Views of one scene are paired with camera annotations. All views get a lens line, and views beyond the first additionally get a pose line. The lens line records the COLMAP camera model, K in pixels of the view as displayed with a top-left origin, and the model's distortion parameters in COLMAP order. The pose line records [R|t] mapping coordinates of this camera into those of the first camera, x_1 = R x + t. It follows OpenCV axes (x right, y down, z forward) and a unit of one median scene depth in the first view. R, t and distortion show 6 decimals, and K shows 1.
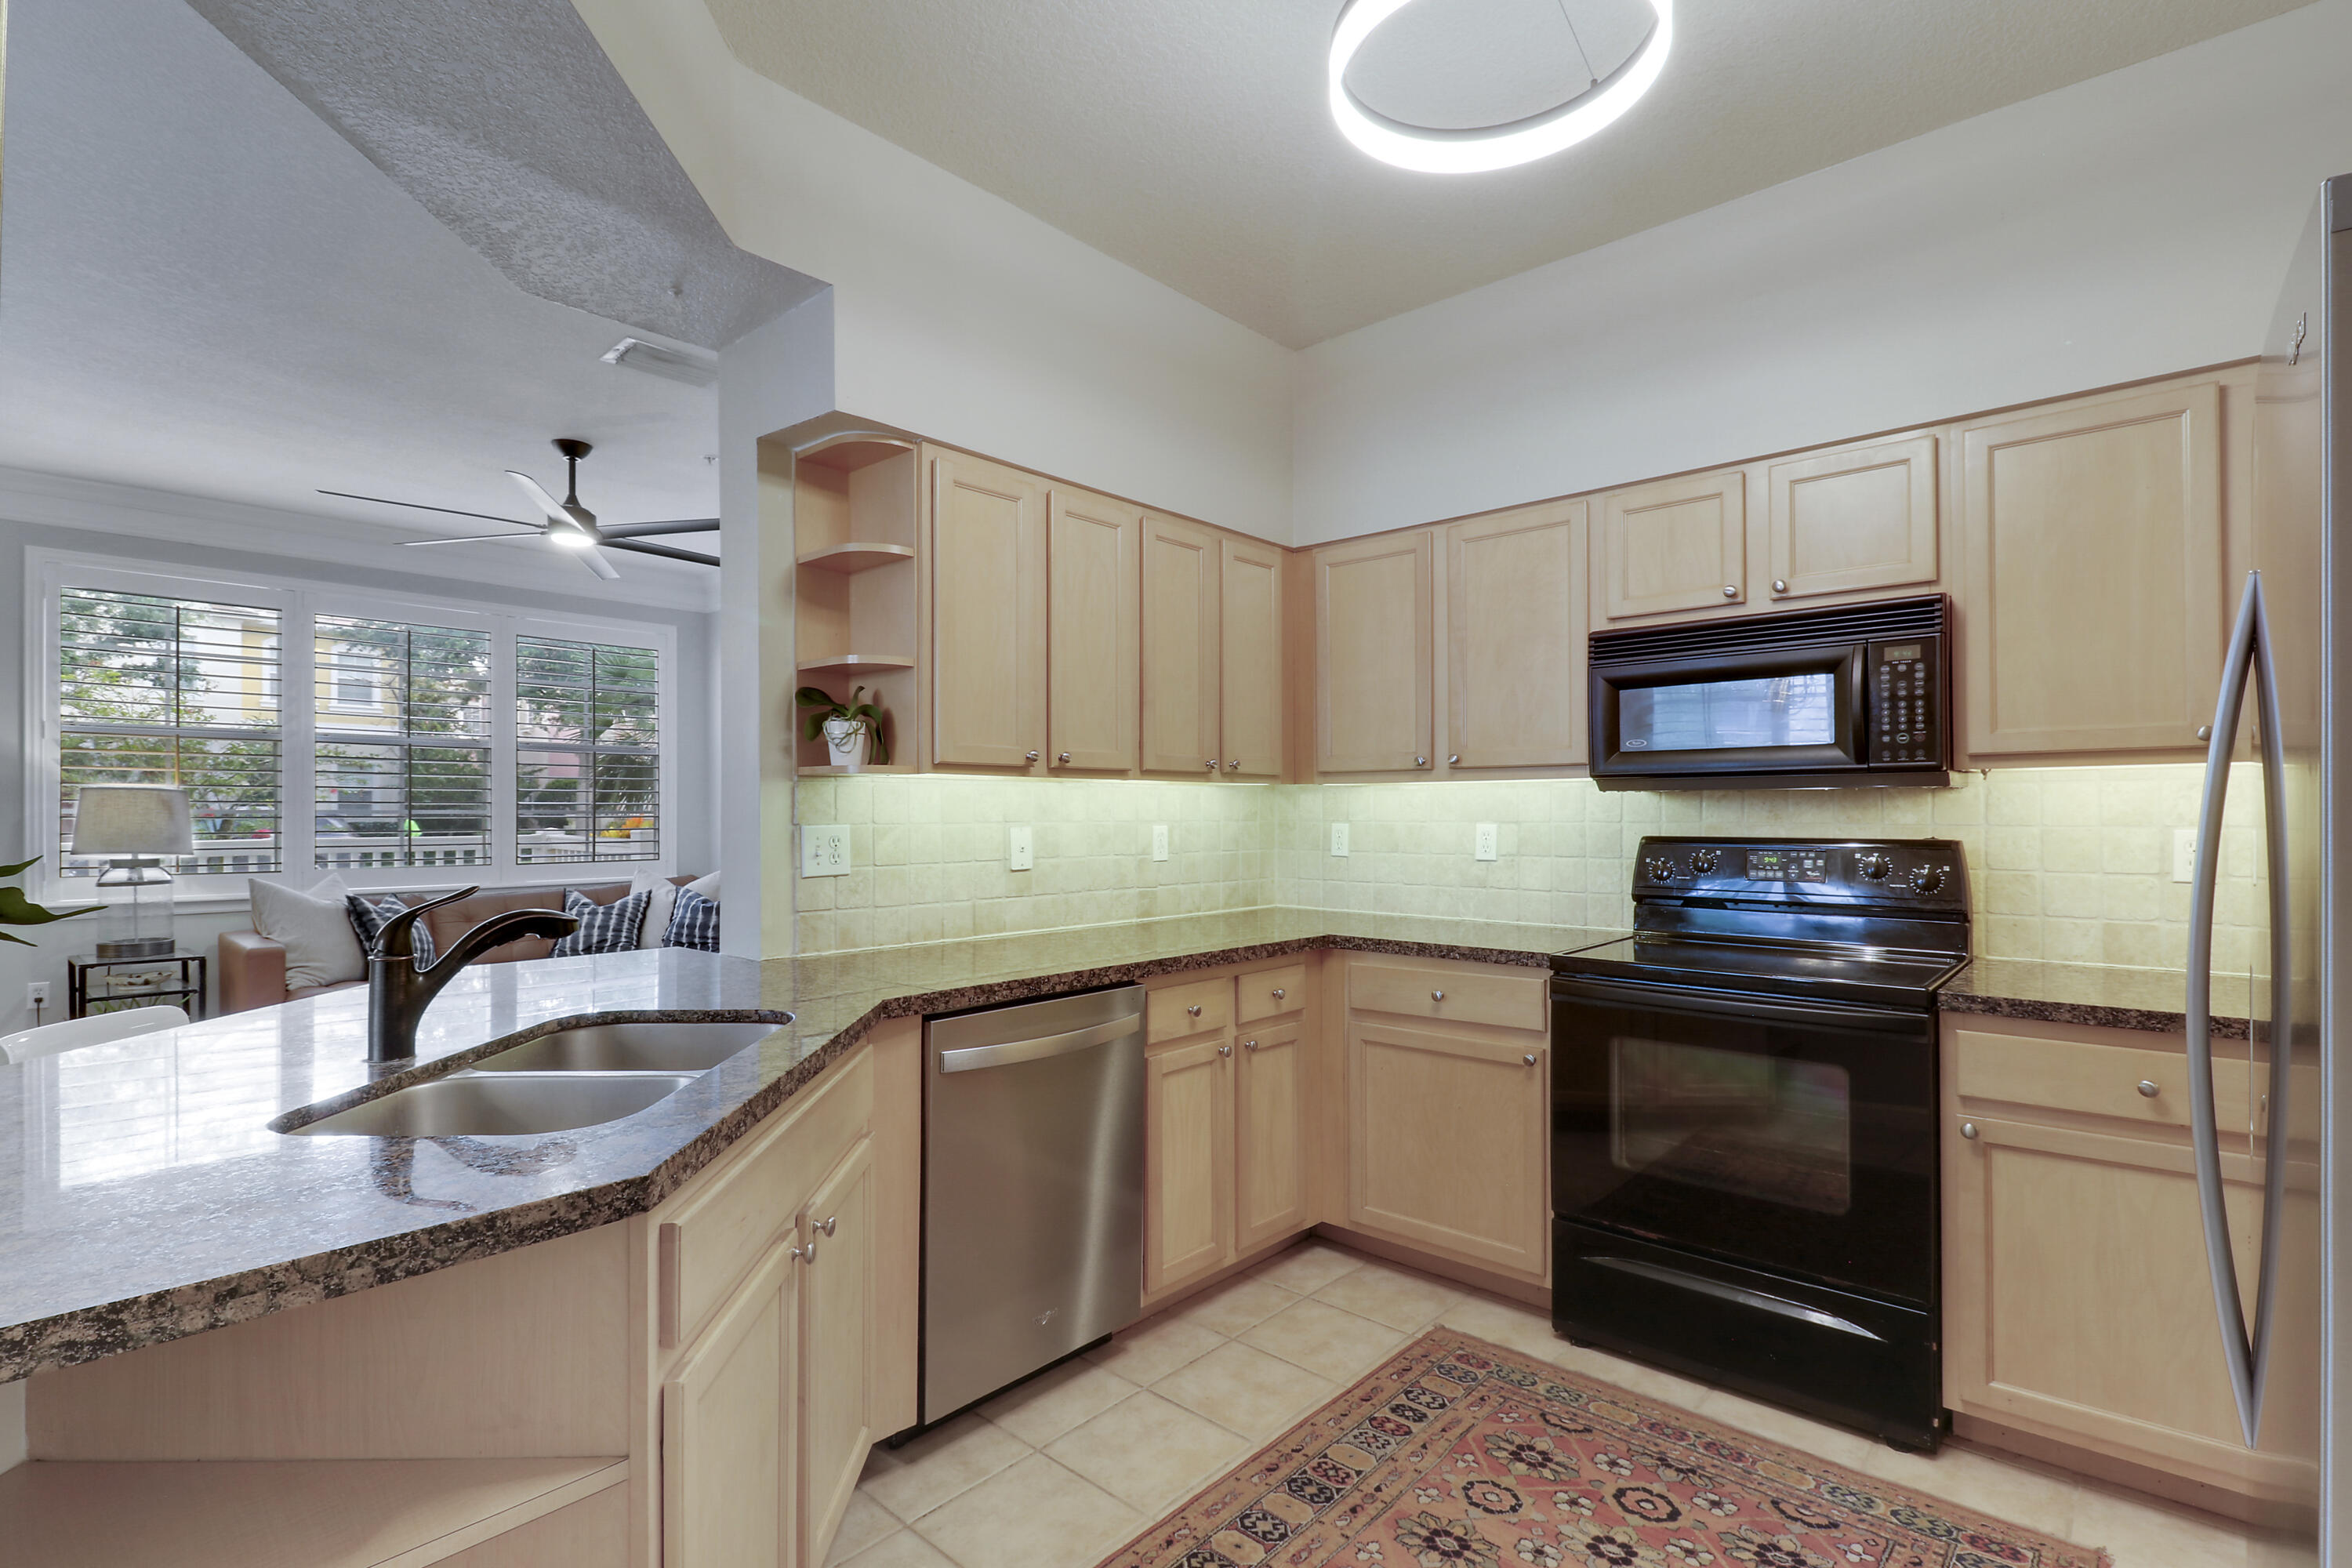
lens RADIAL K [[1109.6, 0, 1176.0], [0, 1109.6, 784.0], [0, 0, 1]] dist [-0.001248, -0.000724]
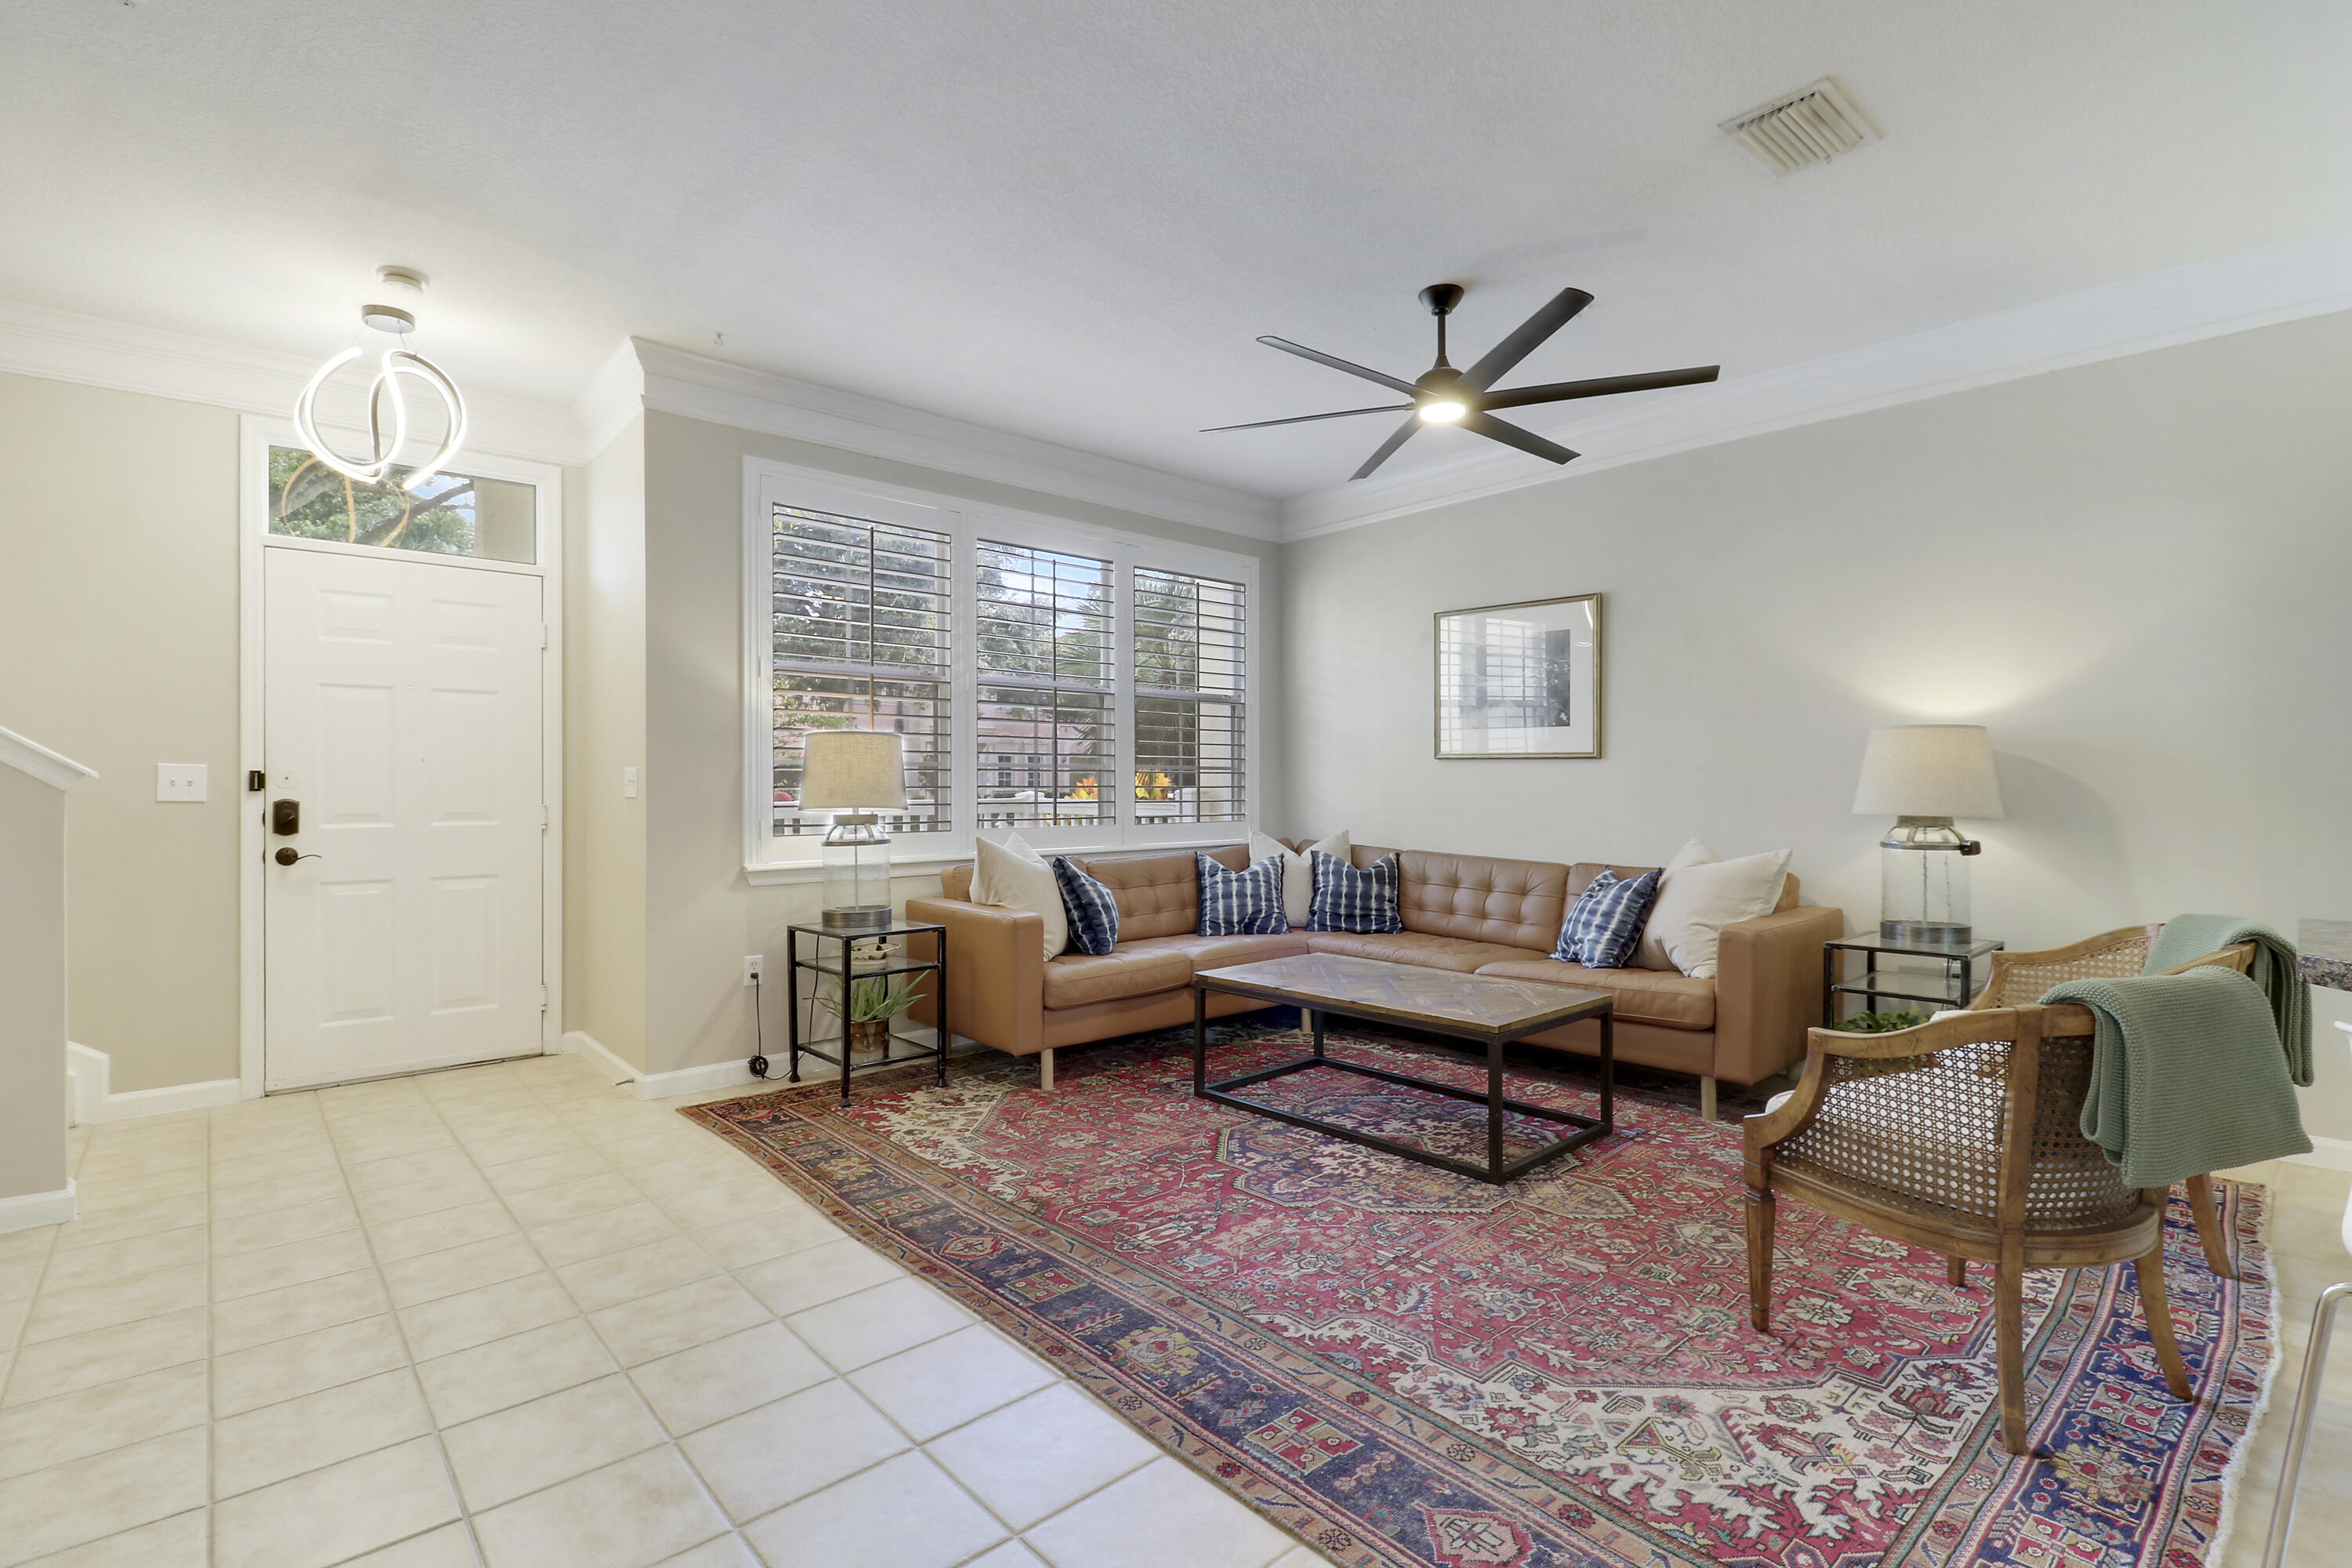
lens RADIAL K [[1104.9, 0, 1177.7], [0, 1104.9, 753.4], [0, 0, 1]] dist [-0.000491, -0.000428]
pose [[0.993628, -0.012147, -0.112053, -0.584457], [0.011049, 0.999885, -0.010418, 0.031515], [0.112167, 0.009114, 0.993648, 0.163739]]
